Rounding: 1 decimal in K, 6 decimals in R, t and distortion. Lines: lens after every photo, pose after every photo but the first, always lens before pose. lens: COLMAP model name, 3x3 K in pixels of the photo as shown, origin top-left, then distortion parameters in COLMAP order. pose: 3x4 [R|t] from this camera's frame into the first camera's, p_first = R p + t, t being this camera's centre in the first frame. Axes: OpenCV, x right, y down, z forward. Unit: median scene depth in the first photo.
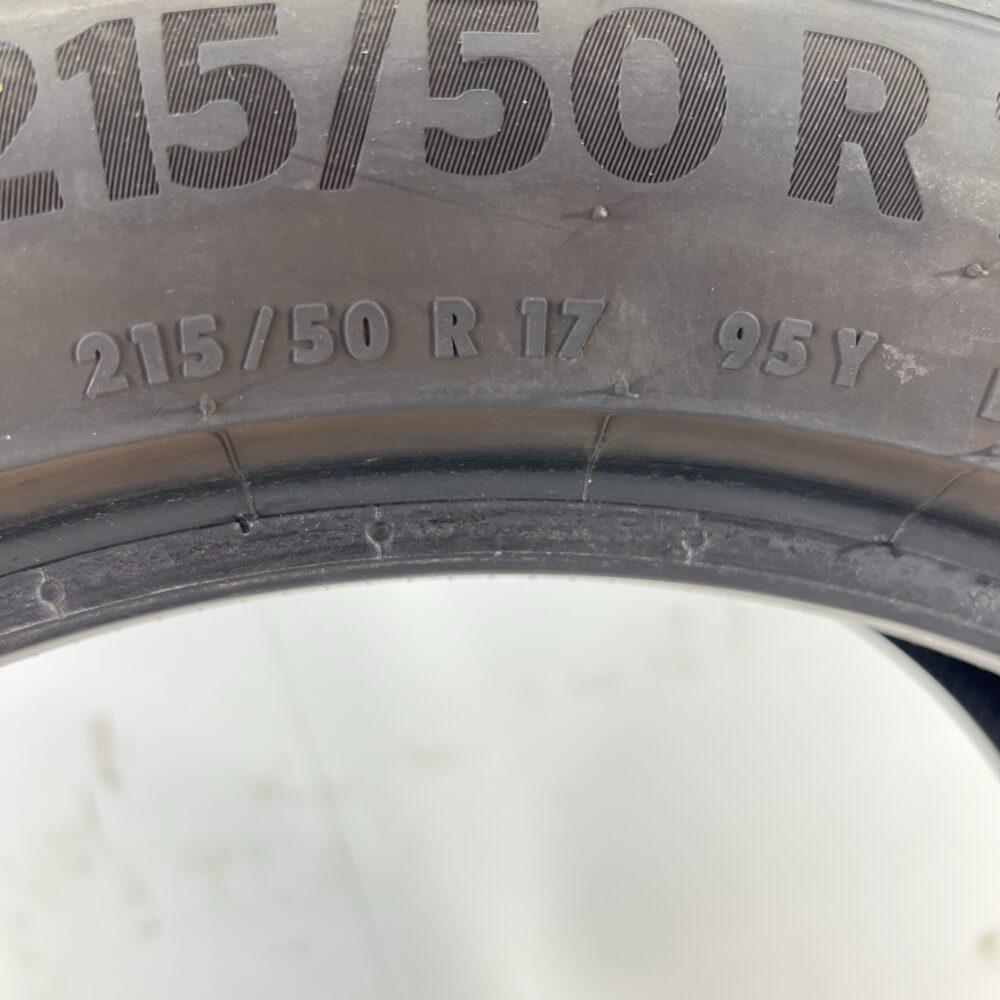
lens RADIAL K [[1199.8, 0, 500.0], [0, 1199.8, 500.0], [0, 0, 1]] dist [0.148690, -0.557488]
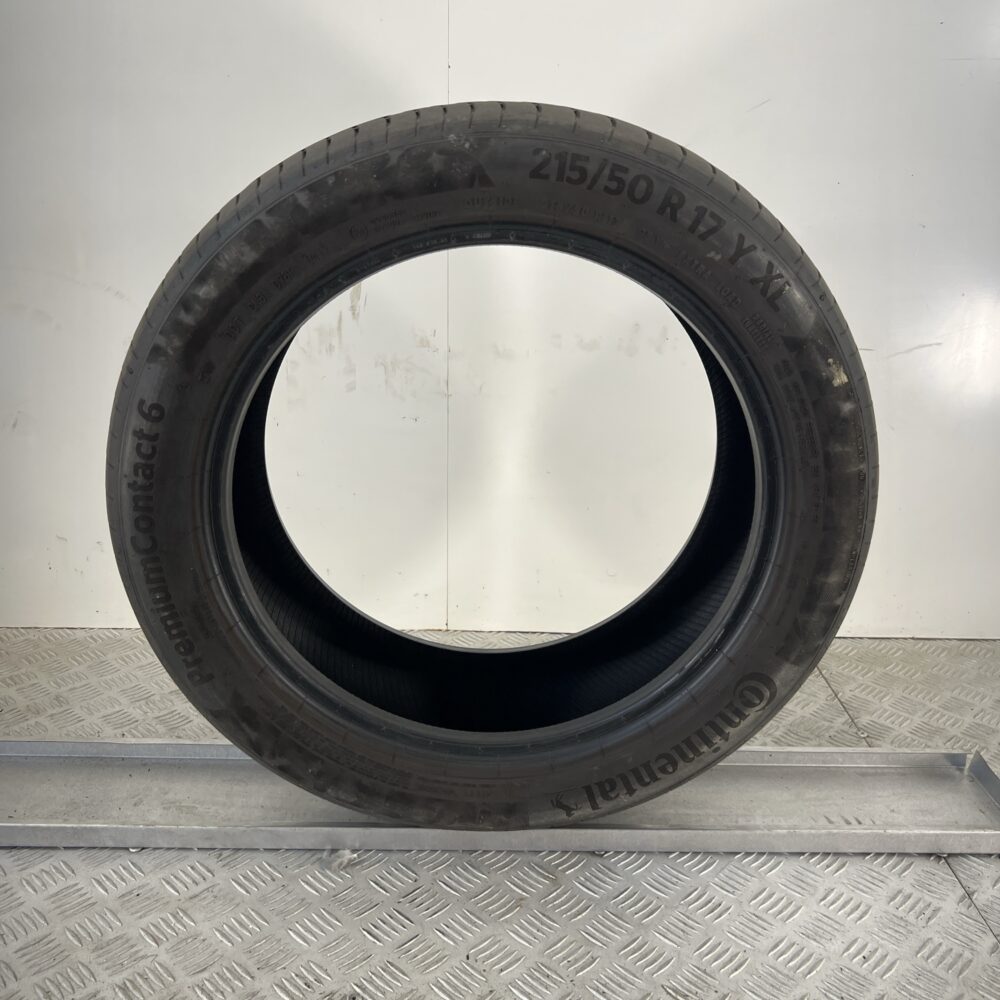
lens RADIAL K [[1199.8, 0, 500.0], [0, 1199.8, 500.0], [0, 0, 1]] dist [0.148690, -0.557488]
pose [[0.947355, 0.316864, 0.045993, -0.341321], [-0.319560, 0.926735, 0.197594, 0.146296], [0.019987, -0.201889, 0.979204, -5.405113]]
